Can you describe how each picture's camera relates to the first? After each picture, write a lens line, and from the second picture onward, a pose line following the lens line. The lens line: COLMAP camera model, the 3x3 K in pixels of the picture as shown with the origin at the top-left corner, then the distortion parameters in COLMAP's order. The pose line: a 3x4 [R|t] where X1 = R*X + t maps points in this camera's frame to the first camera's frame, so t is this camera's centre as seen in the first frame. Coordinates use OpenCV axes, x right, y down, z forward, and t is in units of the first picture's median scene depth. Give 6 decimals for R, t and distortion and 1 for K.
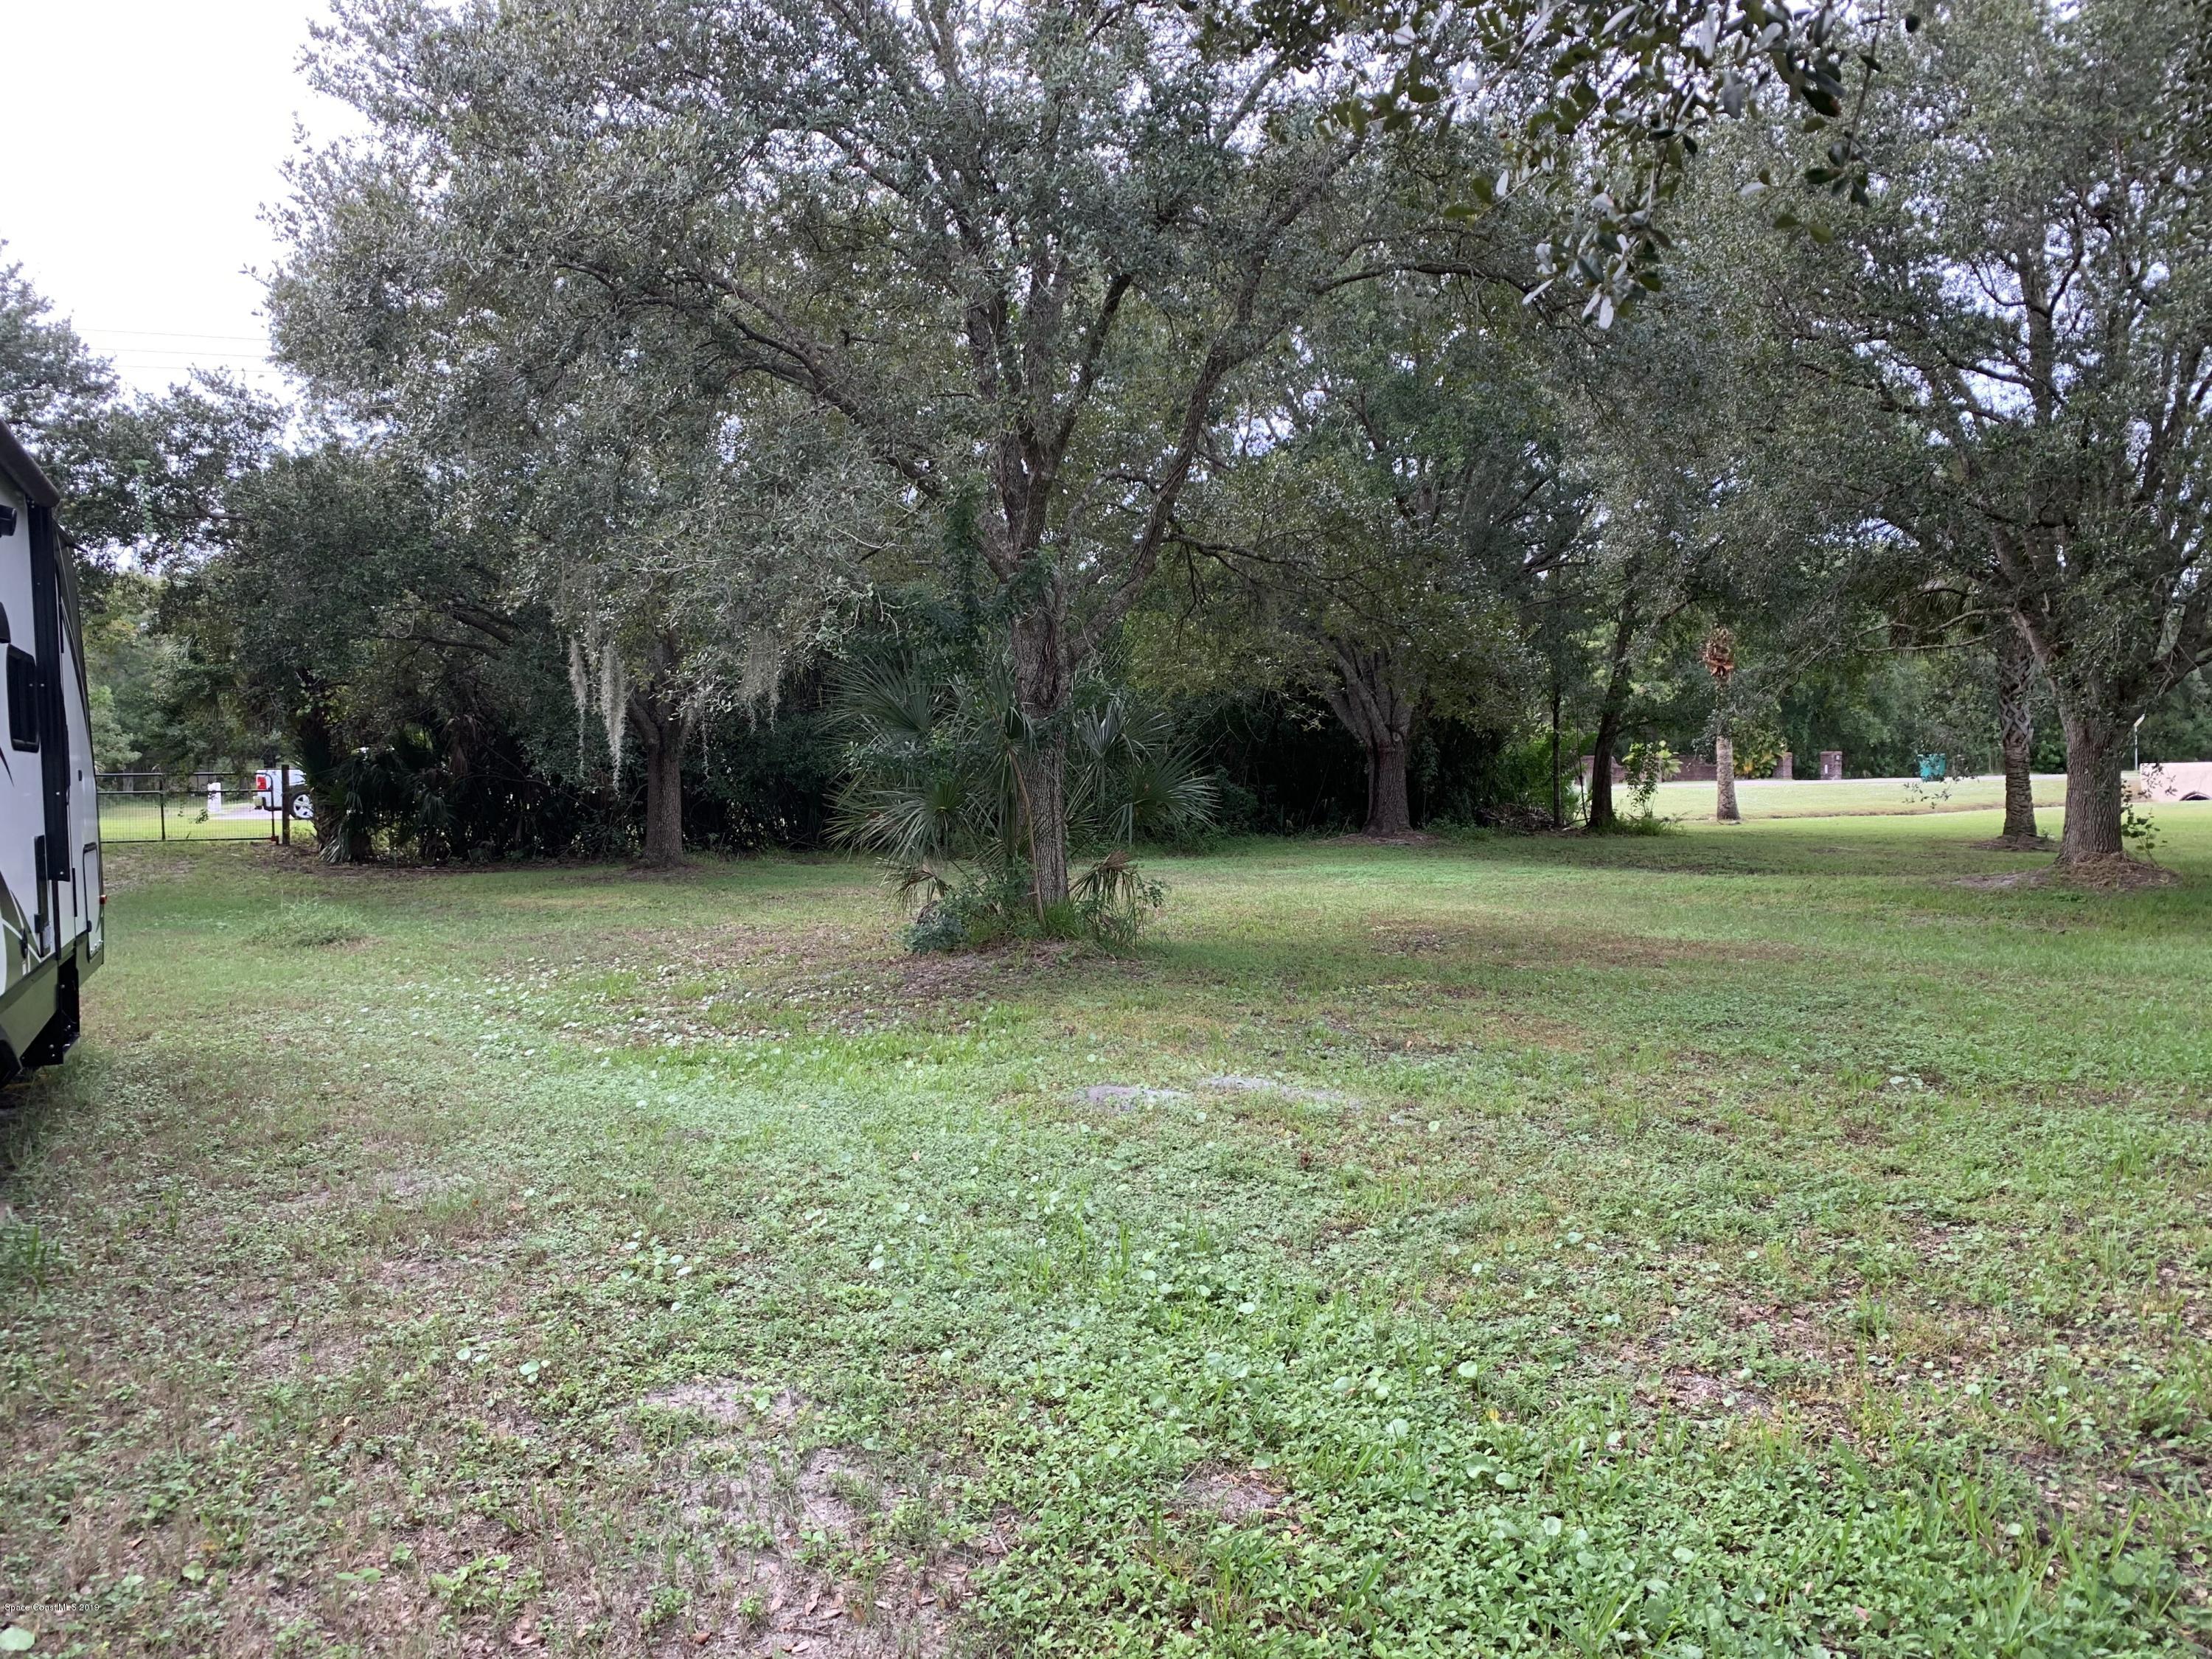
lens RADIAL K [[1626.0, 0, 1106.0], [0, 1626.0, 829.5], [0, 0, 1]] dist [0.005707, -0.021936]
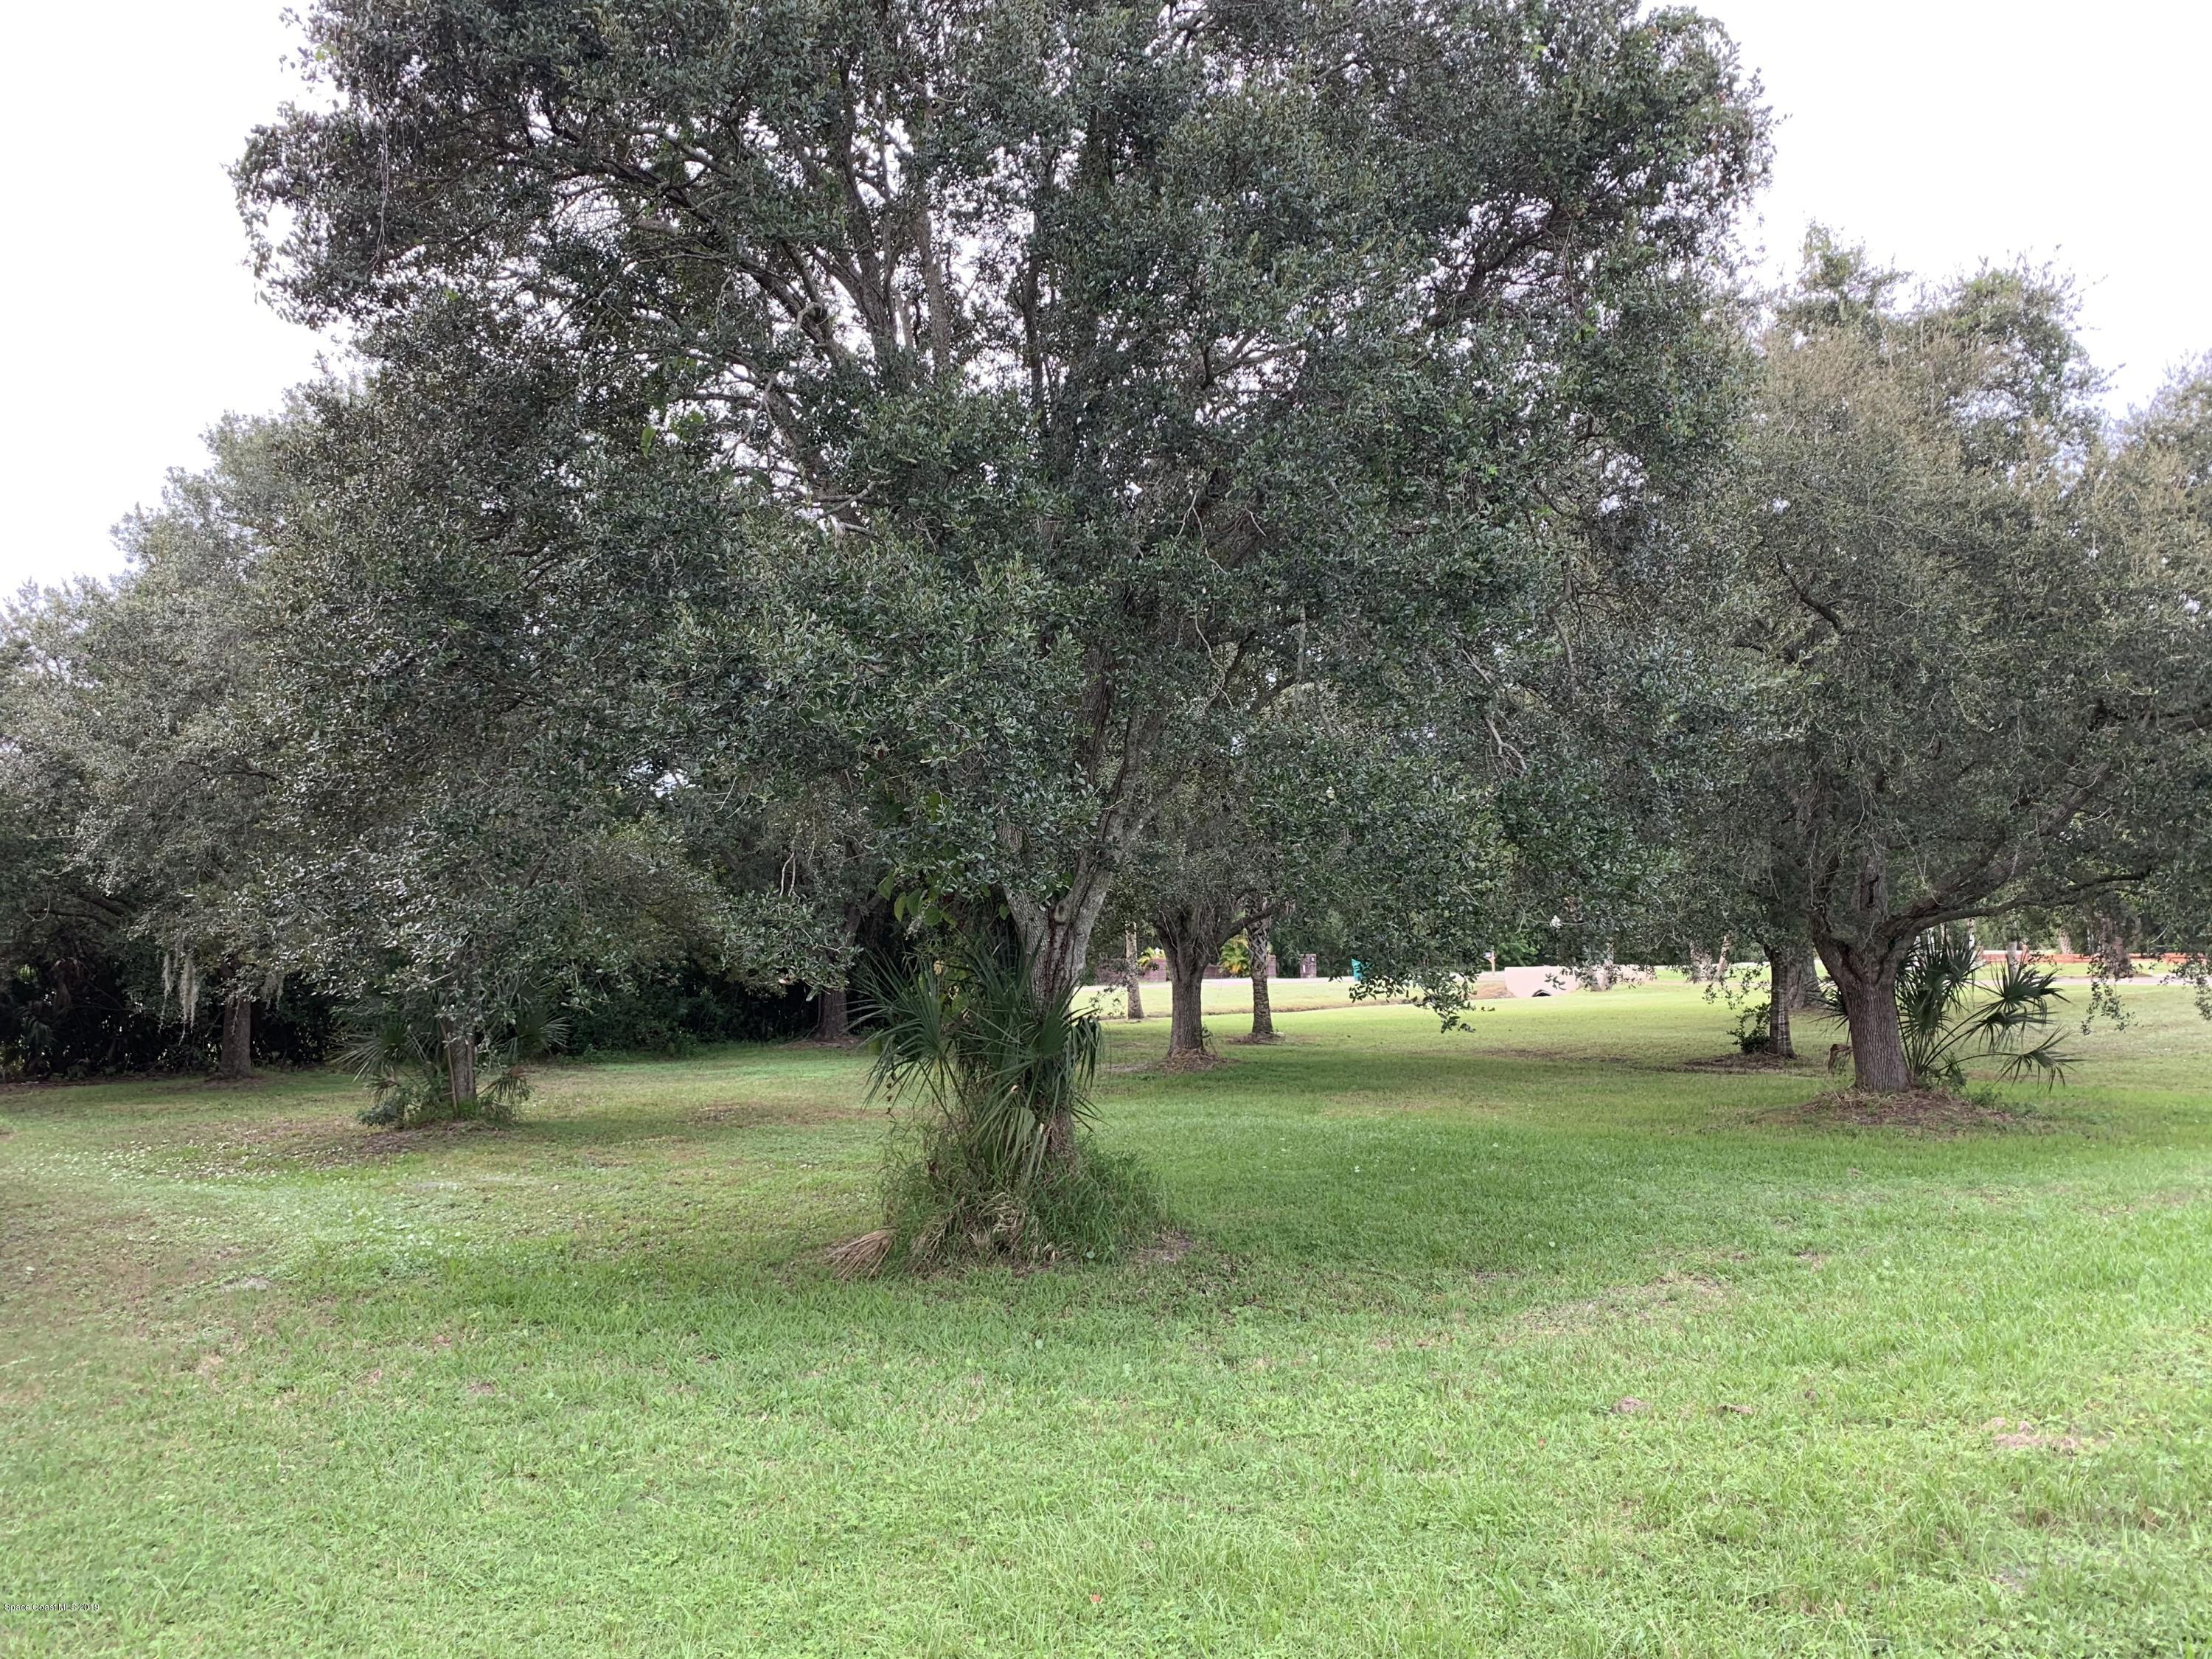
lens RADIAL K [[1626.0, 0, 1106.0], [0, 1626.0, 829.5], [0, 0, 1]] dist [0.005707, -0.021936]
pose [[0.978237, 0.007079, 0.207369, 0.217498], [0.016930, 0.993363, -0.113772, -0.023266], [-0.206798, 0.114807, 0.971624, -0.673111]]
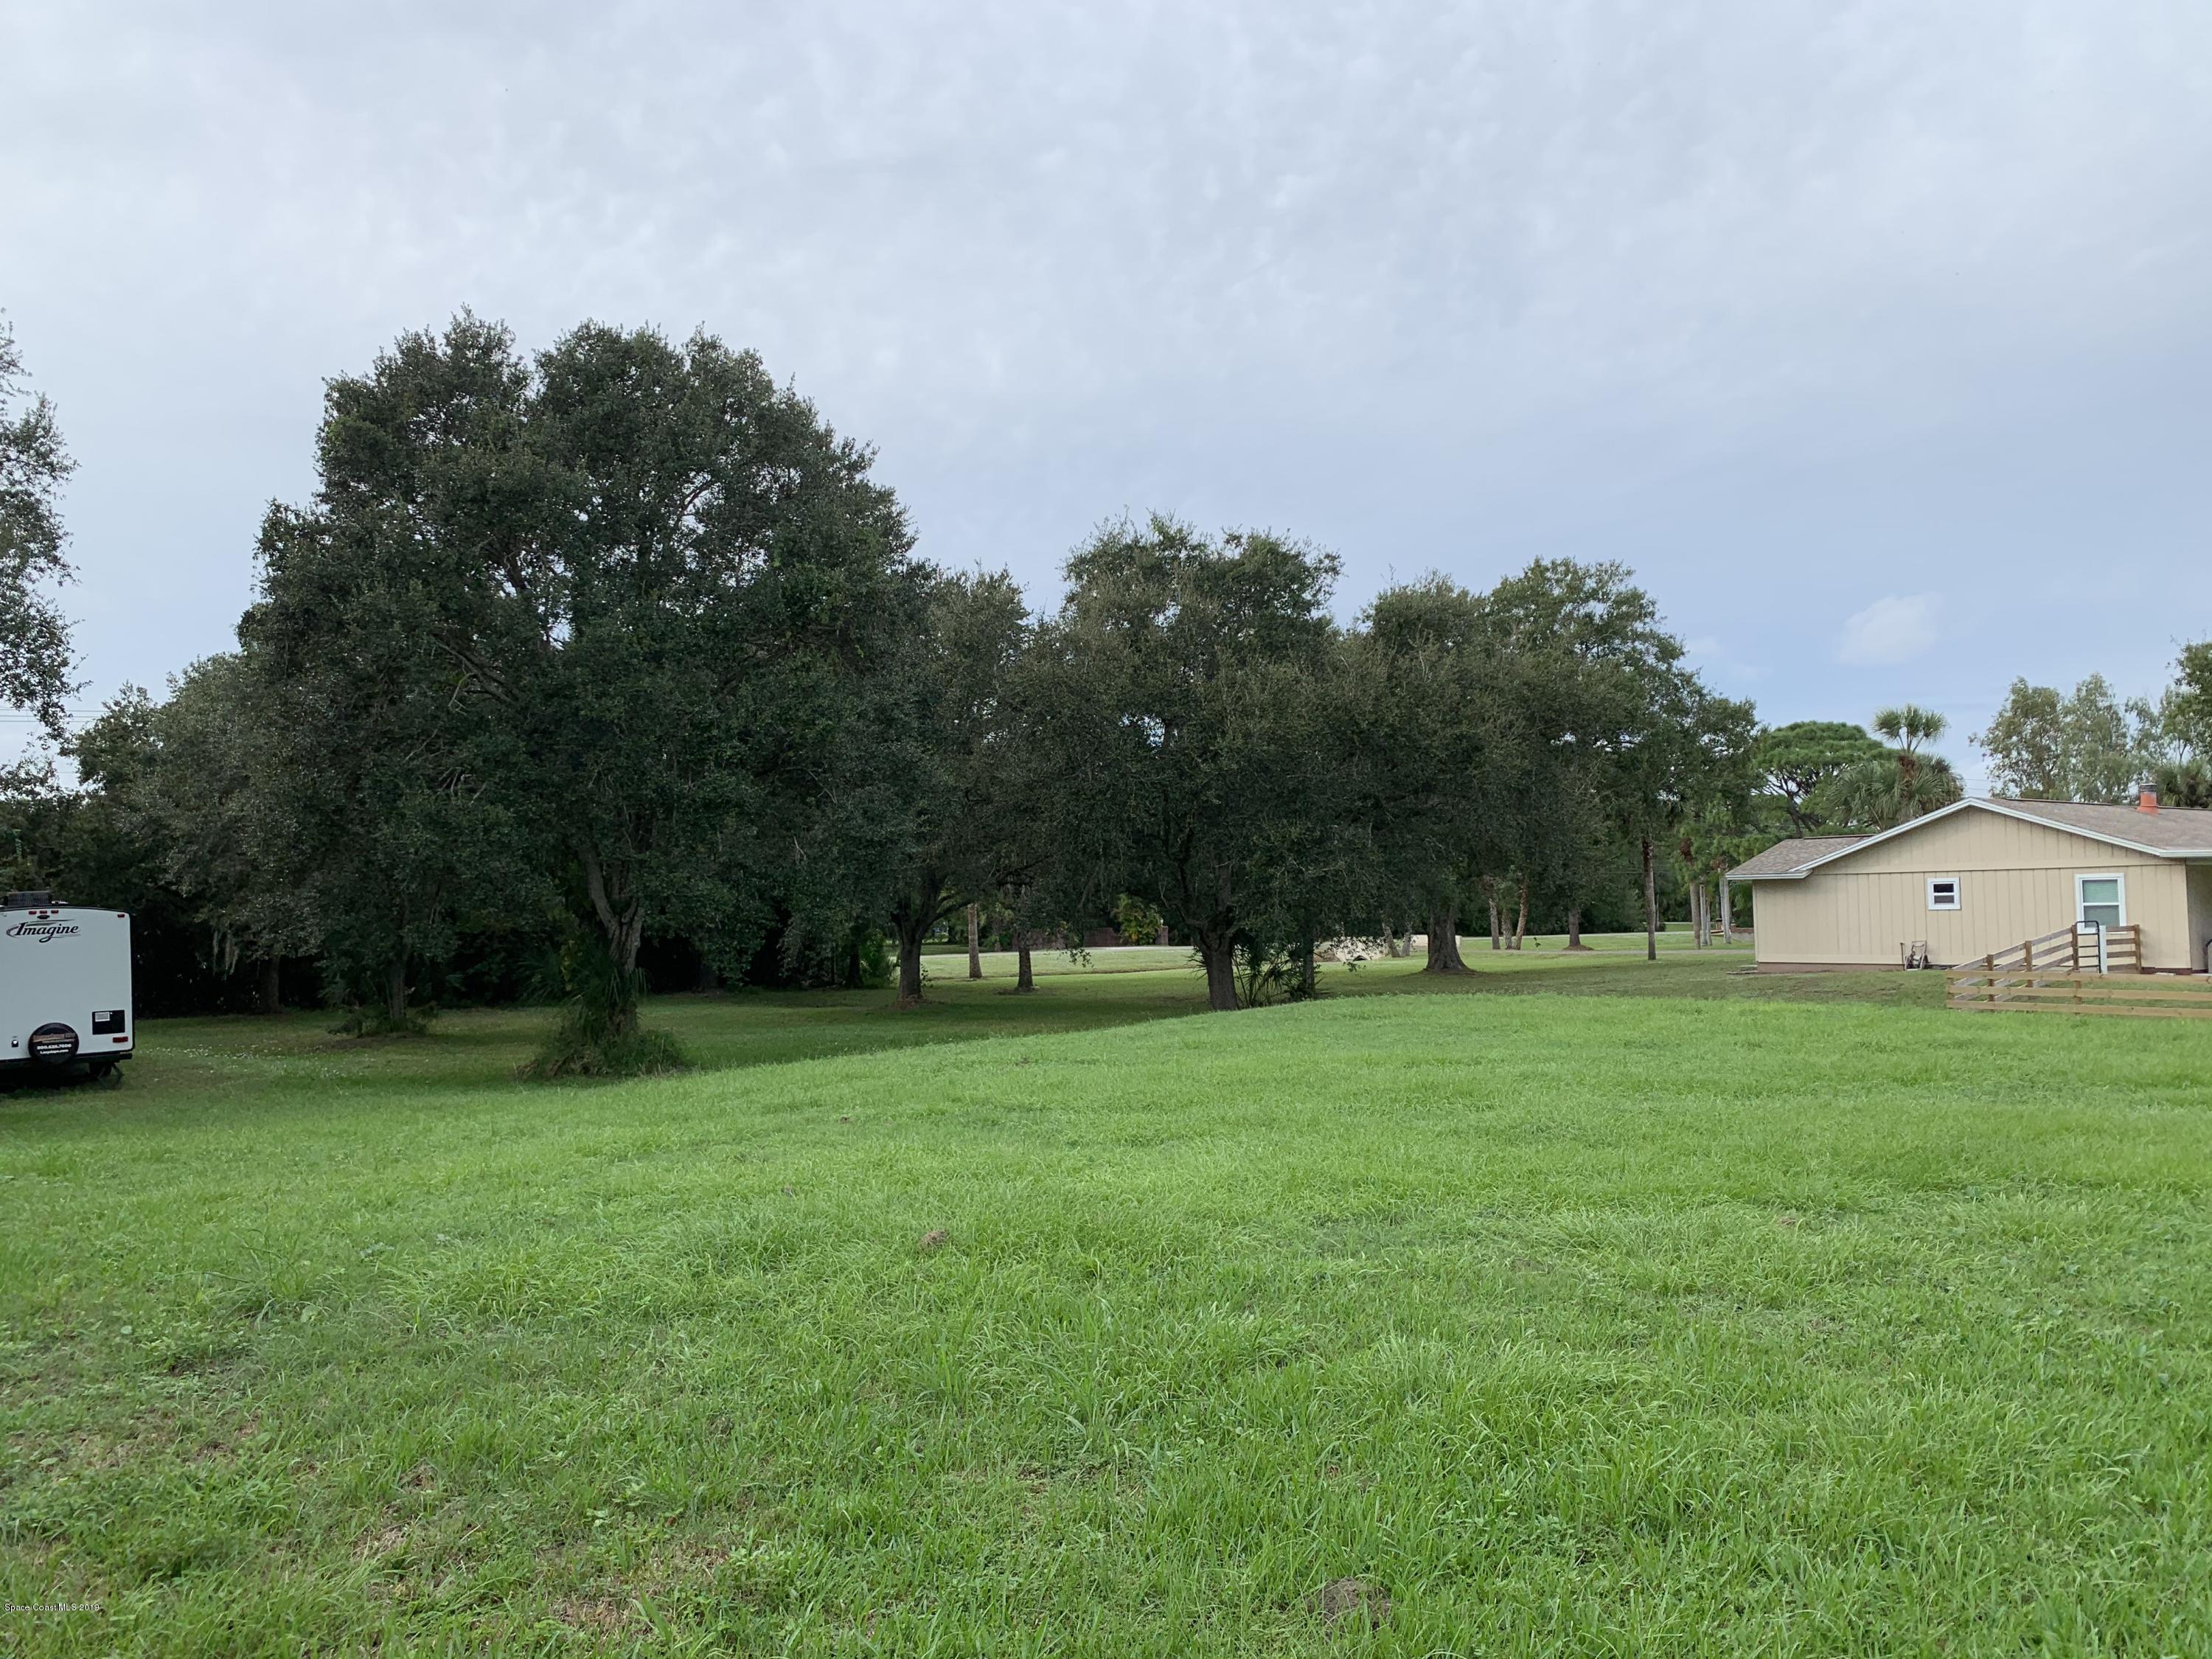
lens RADIAL K [[1637.5, 0, 1106.0], [0, 1637.5, 829.5], [0, 0, 1]] dist [0.015217, -0.000866]
pose [[0.984983, 0.004436, 0.172592, 0.547552], [0.011643, 0.995687, -0.092043, -0.002967], [-0.172255, 0.092671, 0.980684, -1.636371]]
